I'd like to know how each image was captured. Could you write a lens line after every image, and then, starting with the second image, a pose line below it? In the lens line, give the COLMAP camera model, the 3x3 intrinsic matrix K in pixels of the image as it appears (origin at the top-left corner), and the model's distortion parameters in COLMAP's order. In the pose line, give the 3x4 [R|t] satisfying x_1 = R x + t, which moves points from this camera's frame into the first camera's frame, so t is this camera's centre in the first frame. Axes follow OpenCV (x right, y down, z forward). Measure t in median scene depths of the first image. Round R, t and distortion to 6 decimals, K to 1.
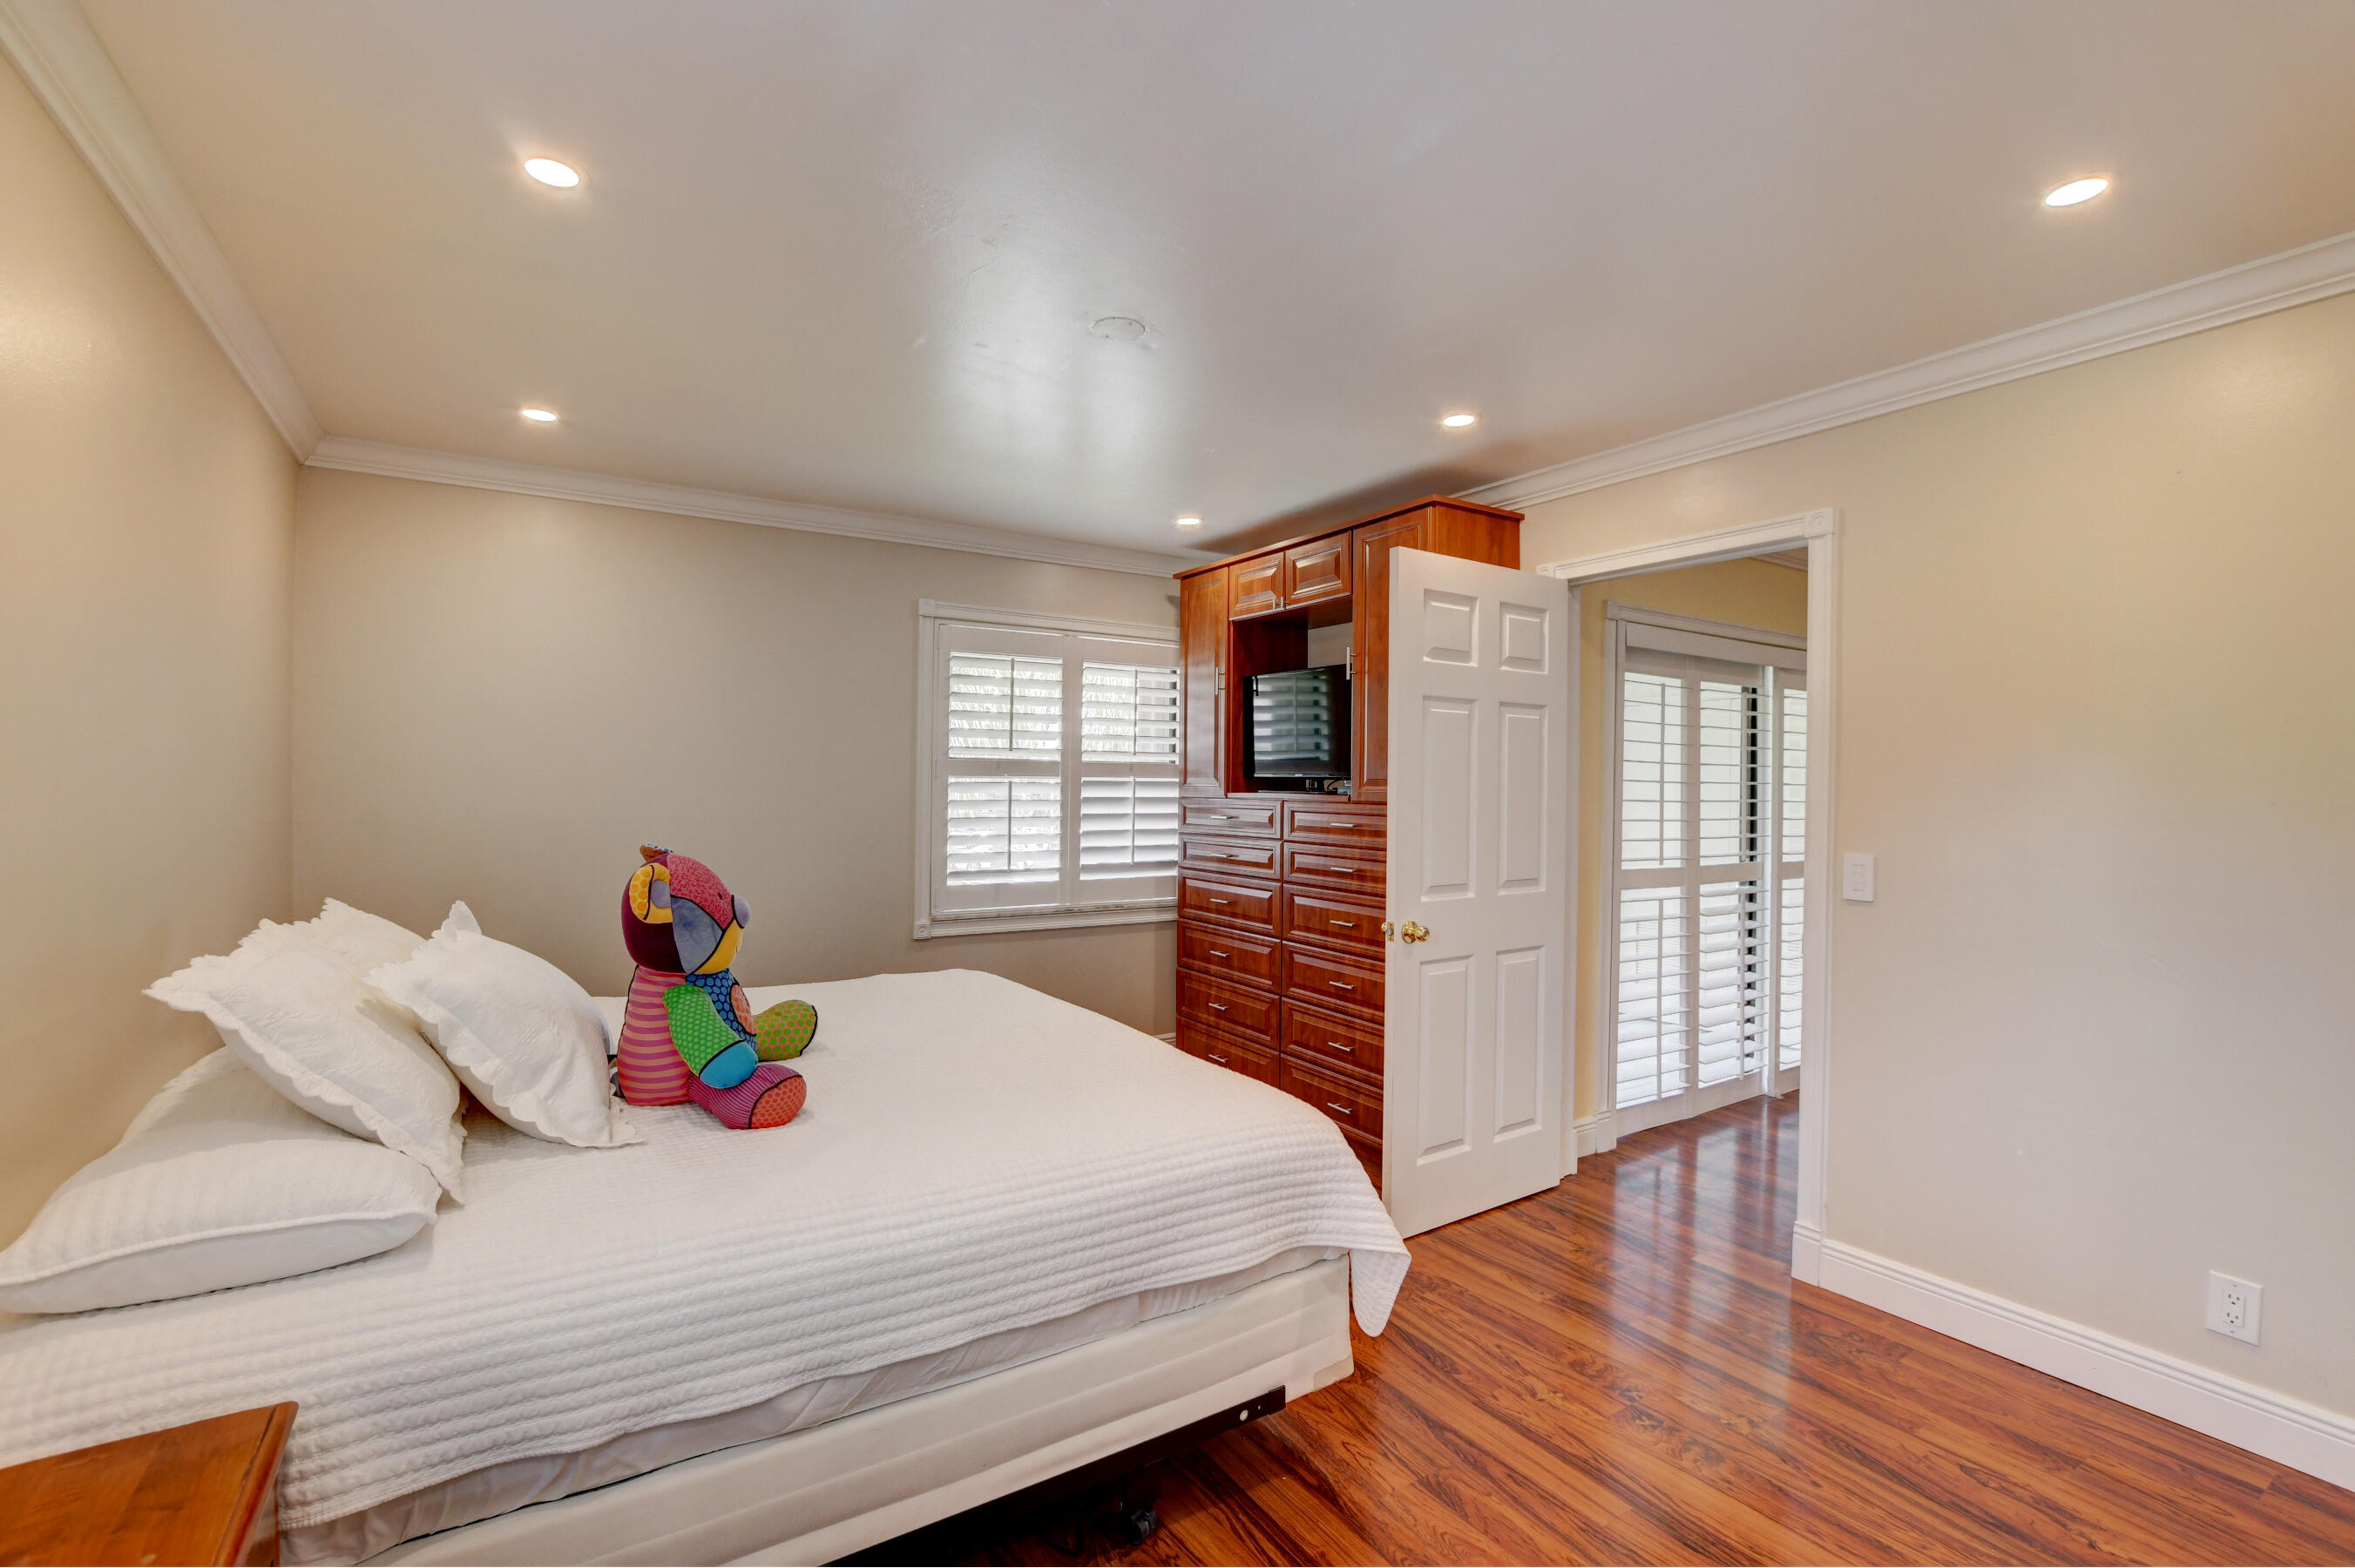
lens RADIAL K [[1023.2, 0, 1169.6], [0, 1023.2, 787.1], [0, 0, 1]] dist [-0.000028, -0.000077]
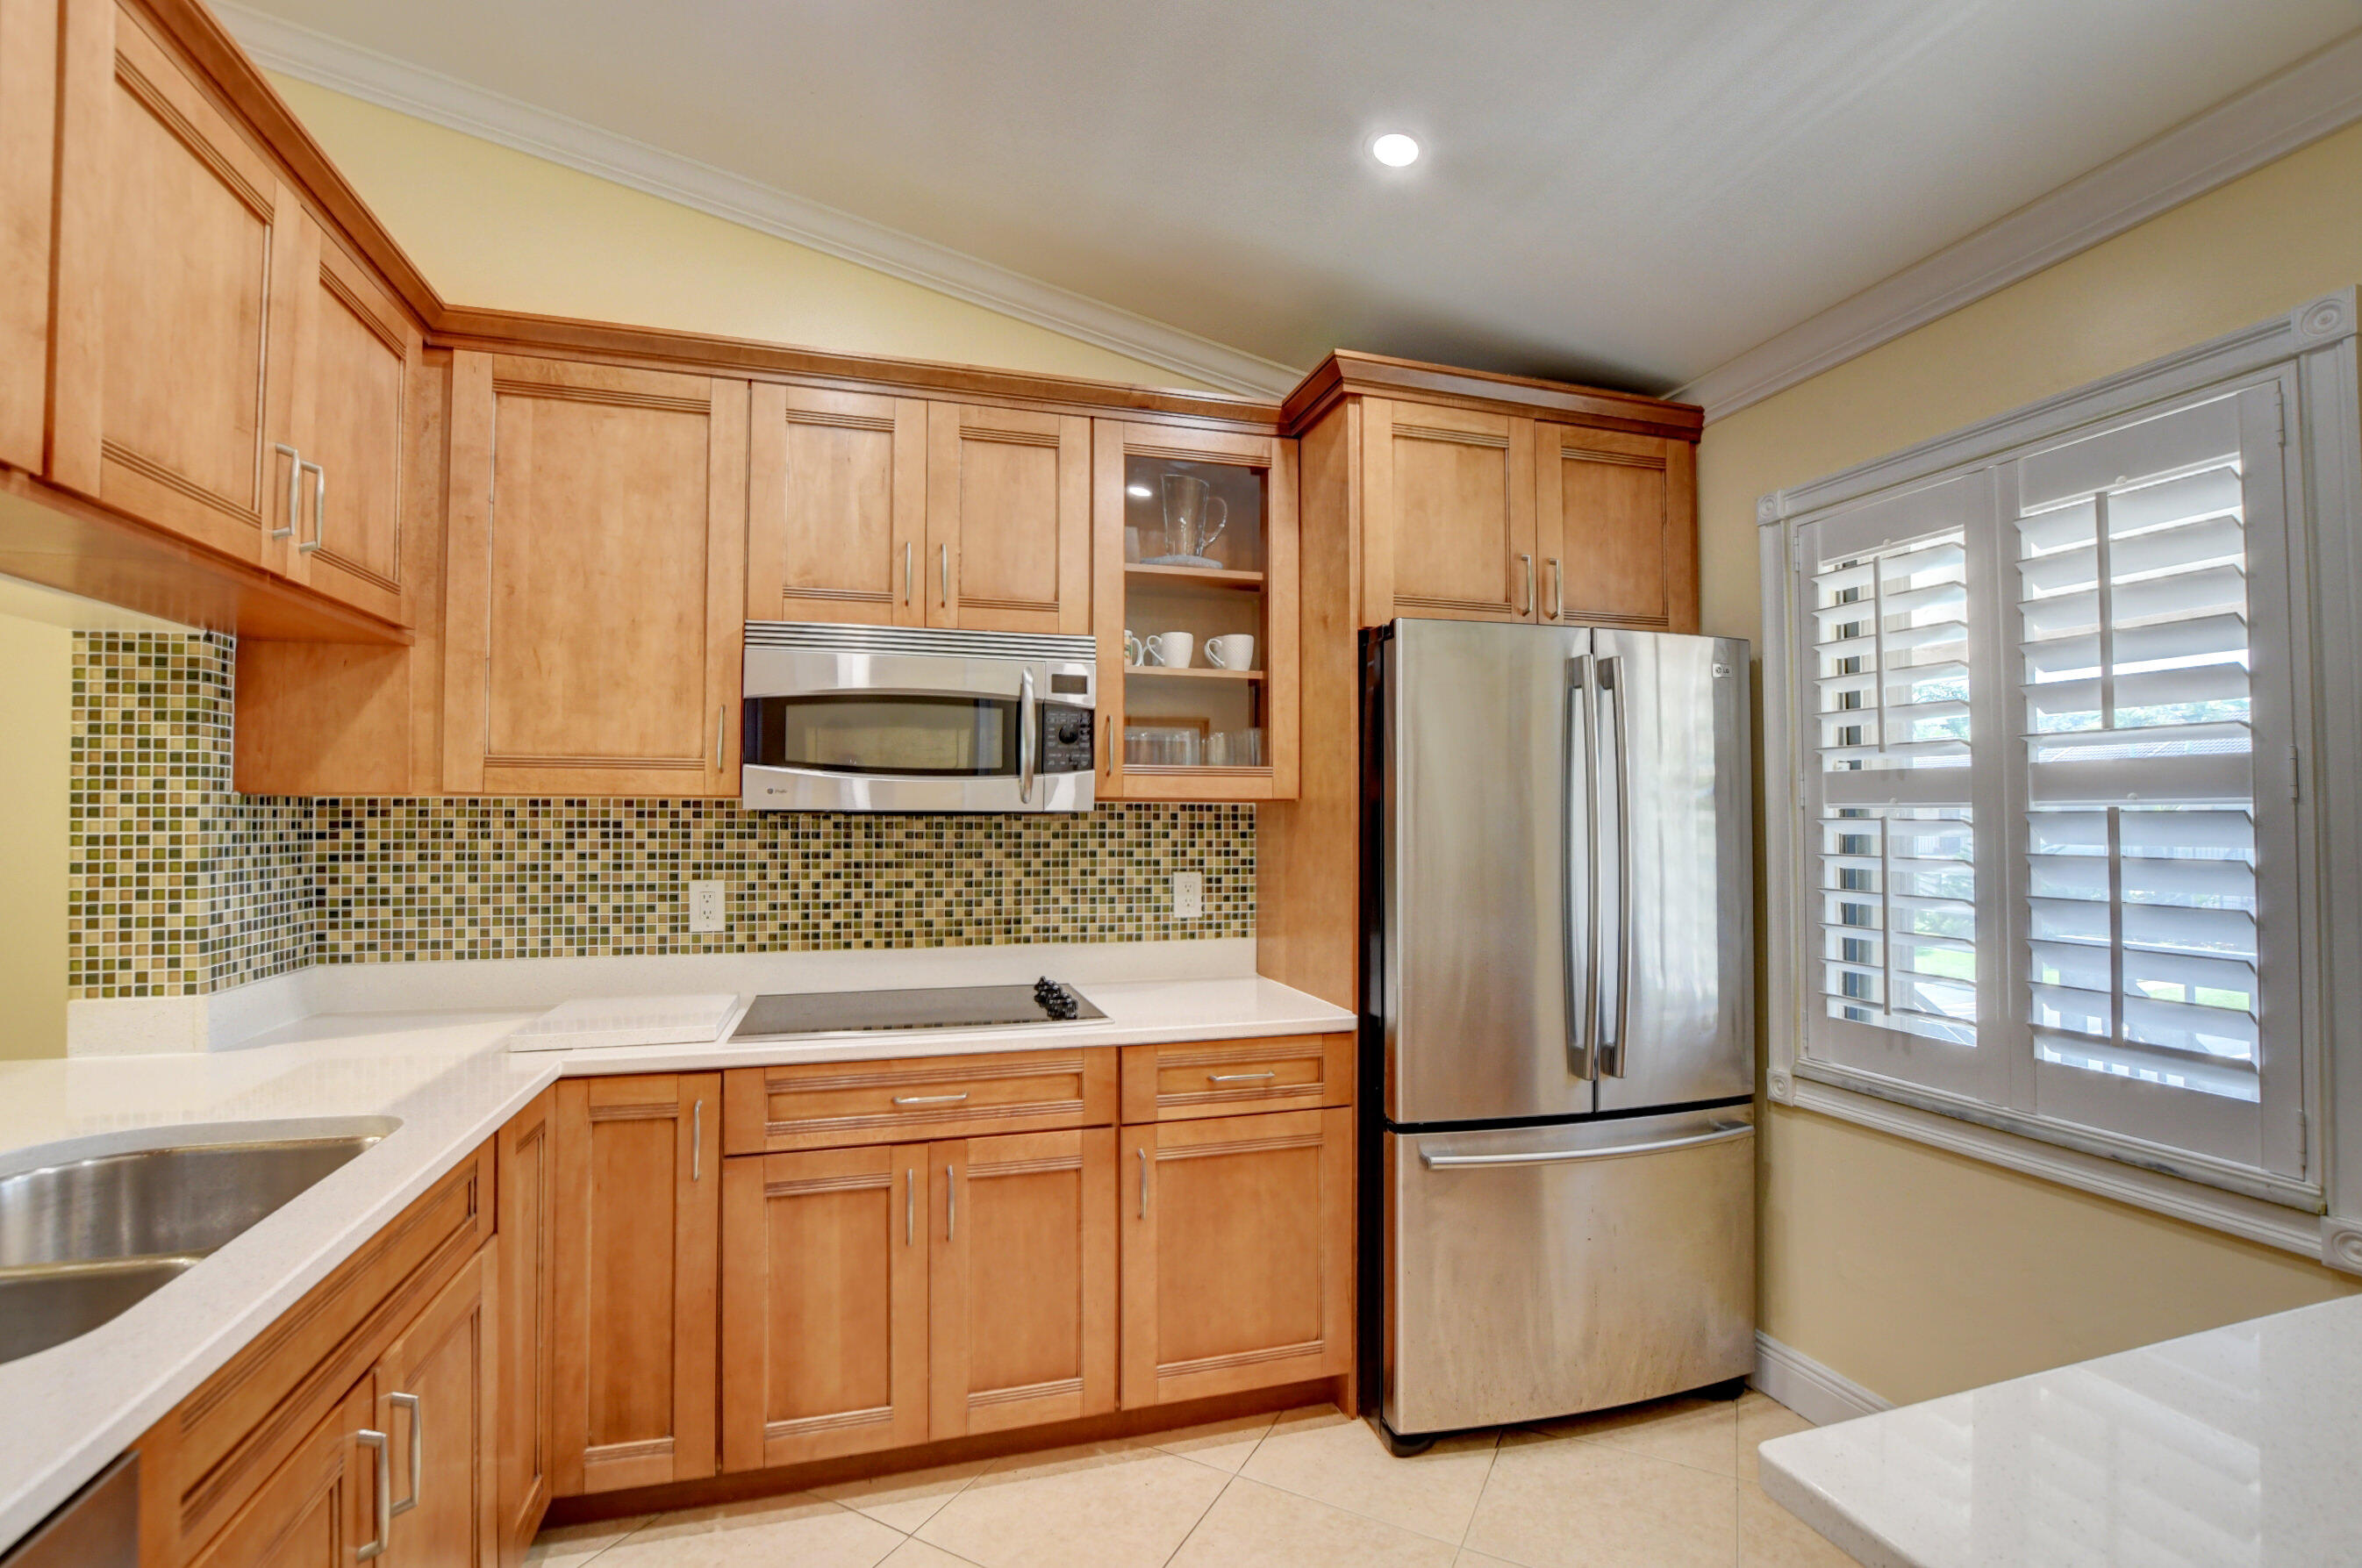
lens RADIAL K [[1026.3, 0, 1175.0], [0, 1026.3, 790.8], [0, 0, 1]] dist [-0.000028, -0.000077]
pose [[-0.255381, -0.031304, -0.966334, 0.388083], [-0.003658, 0.999500, -0.031412, -0.000525], [0.966834, -0.004488, -0.255368, 0.777627]]
